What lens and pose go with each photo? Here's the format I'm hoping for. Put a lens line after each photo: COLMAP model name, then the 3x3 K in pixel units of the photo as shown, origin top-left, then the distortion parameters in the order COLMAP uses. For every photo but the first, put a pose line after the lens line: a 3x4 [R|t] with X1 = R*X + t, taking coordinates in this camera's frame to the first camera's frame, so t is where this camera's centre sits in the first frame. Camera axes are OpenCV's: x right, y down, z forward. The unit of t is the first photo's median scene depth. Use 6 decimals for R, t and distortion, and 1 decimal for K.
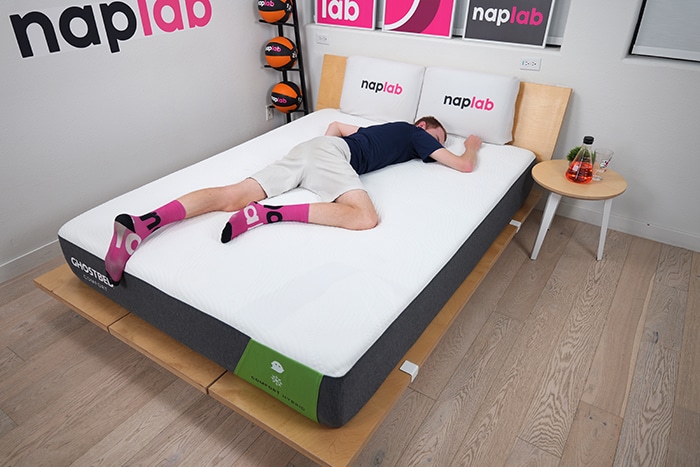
lens RADIAL K [[479.1, 0, 350.0], [0, 479.1, 233.5], [0, 0, 1]] dist [0.004568, -0.002158]
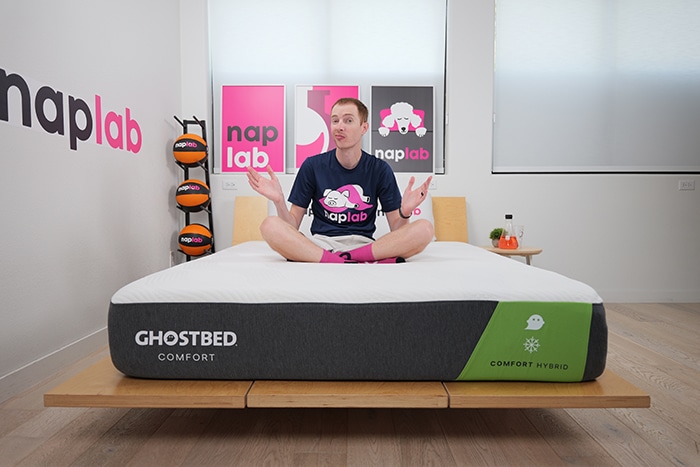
lens RADIAL K [[479.1, 0, 350.0], [0, 479.1, 233.5], [0, 0, 1]] dist [0.004568, -0.002158]
pose [[0.839993, -0.027714, 0.541890, -0.558909], [0.281726, 0.875804, -0.391917, 0.227706], [-0.463728, 0.481871, 0.743476, 0.223574]]
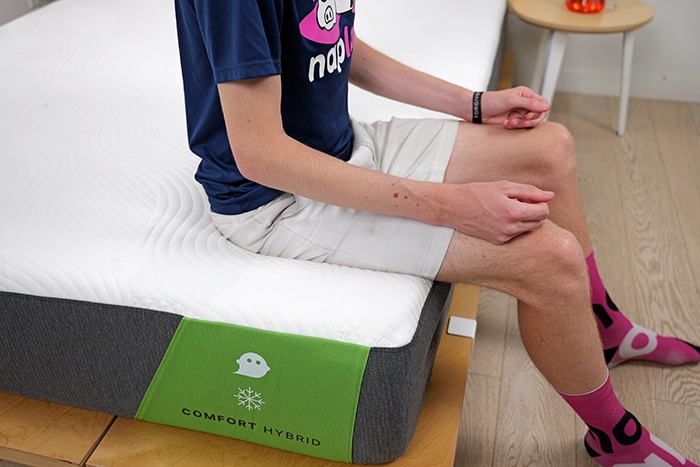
lens RADIAL K [[676.7, 0, 339.5], [0, 676.7, 233.1], [0, 0, 1]] dist [0.012625, 0.004104]
pose [[0.941391, -0.185555, 0.281696, -0.134582], [0.185144, 0.982303, 0.028322, 0.087978], [-0.281967, 0.025492, 0.959086, 0.206178]]
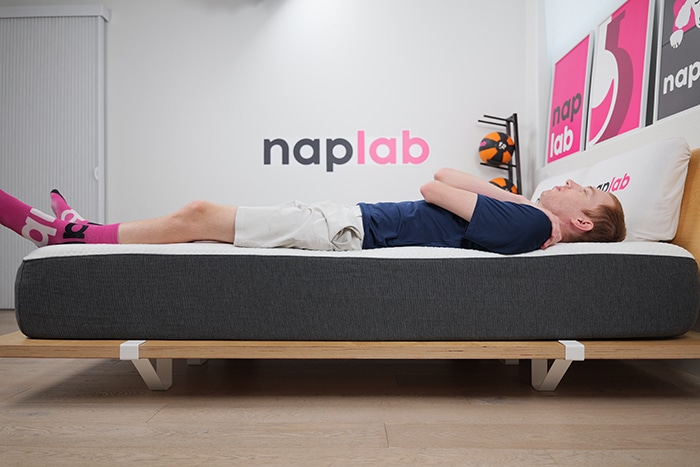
lens RADIAL K [[479.4, 0, 349.4], [0, 479.4, 232.5], [0, 0, 1]] dist [0.006181, -0.001511]
pose [[0.538329, -0.013607, -0.842625, 0.680802], [-0.439735, 0.848424, -0.294636, 0.137933], [0.718912, 0.529143, 0.450748, 0.545819]]
